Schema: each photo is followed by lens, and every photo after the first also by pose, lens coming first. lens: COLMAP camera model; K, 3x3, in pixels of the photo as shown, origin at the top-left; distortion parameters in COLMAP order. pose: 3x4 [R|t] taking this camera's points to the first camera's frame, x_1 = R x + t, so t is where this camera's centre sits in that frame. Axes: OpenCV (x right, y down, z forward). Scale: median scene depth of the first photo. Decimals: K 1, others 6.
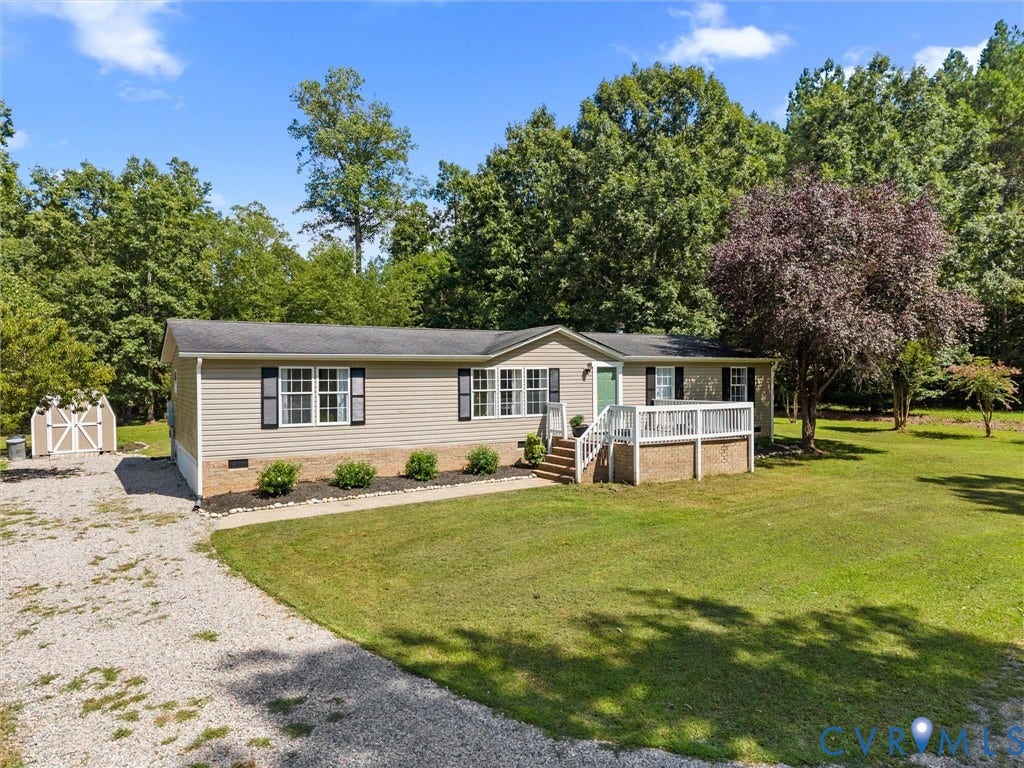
lens RADIAL K [[699.7, 0, 512.0], [0, 699.7, 384.0], [0, 0, 1]] dist [-0.001054, -0.000791]
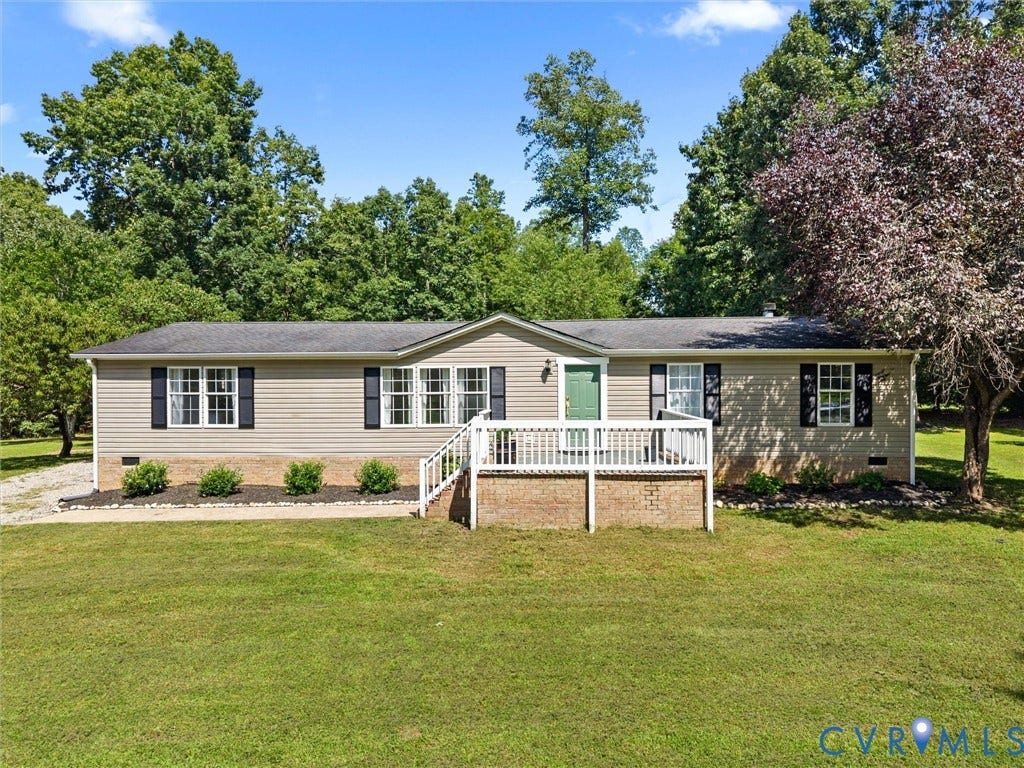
lens RADIAL K [[699.7, 0, 512.0], [0, 699.7, 384.0], [0, 0, 1]] dist [-0.001054, -0.000791]
pose [[0.840561, 0.010123, -0.541622, 0.520263], [-0.006873, 0.999944, 0.008023, -0.009727], [0.541673, -0.003021, 0.840584, 0.359248]]
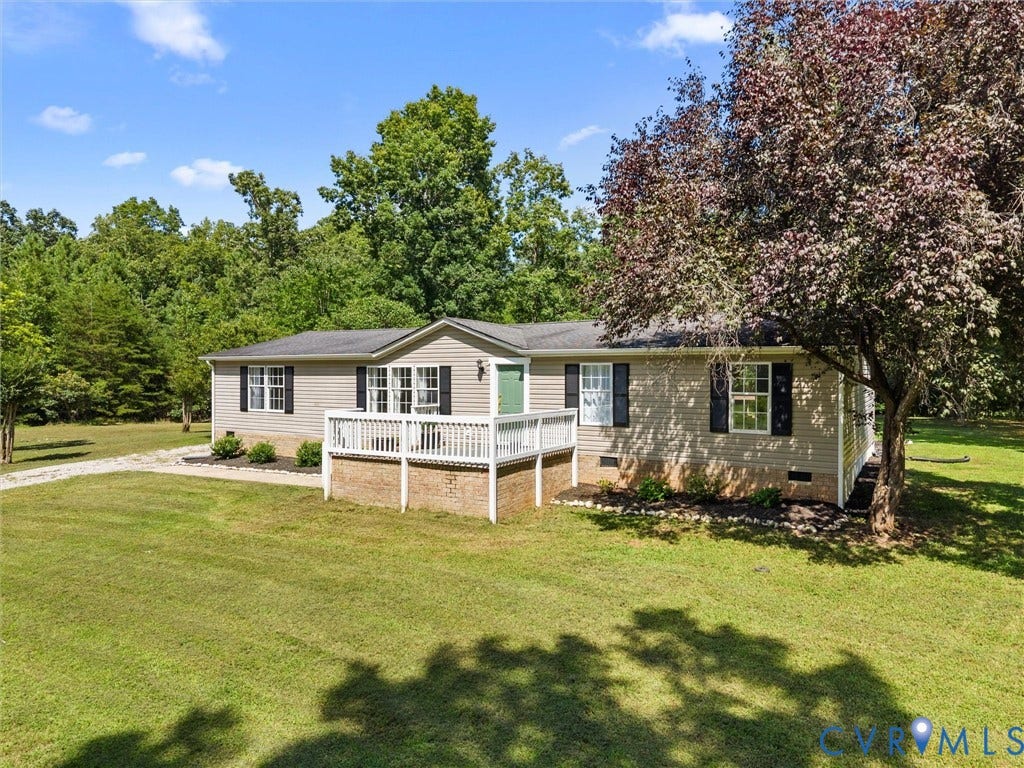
lens RADIAL K [[699.7, 0, 512.0], [0, 699.7, 384.0], [0, 0, 1]] dist [-0.001054, -0.000791]
pose [[0.472644, 0.019262, -0.881043, 0.914398], [-0.016897, 0.999775, 0.012794, -0.013077], [0.881091, 0.008840, 0.472863, 0.680740]]
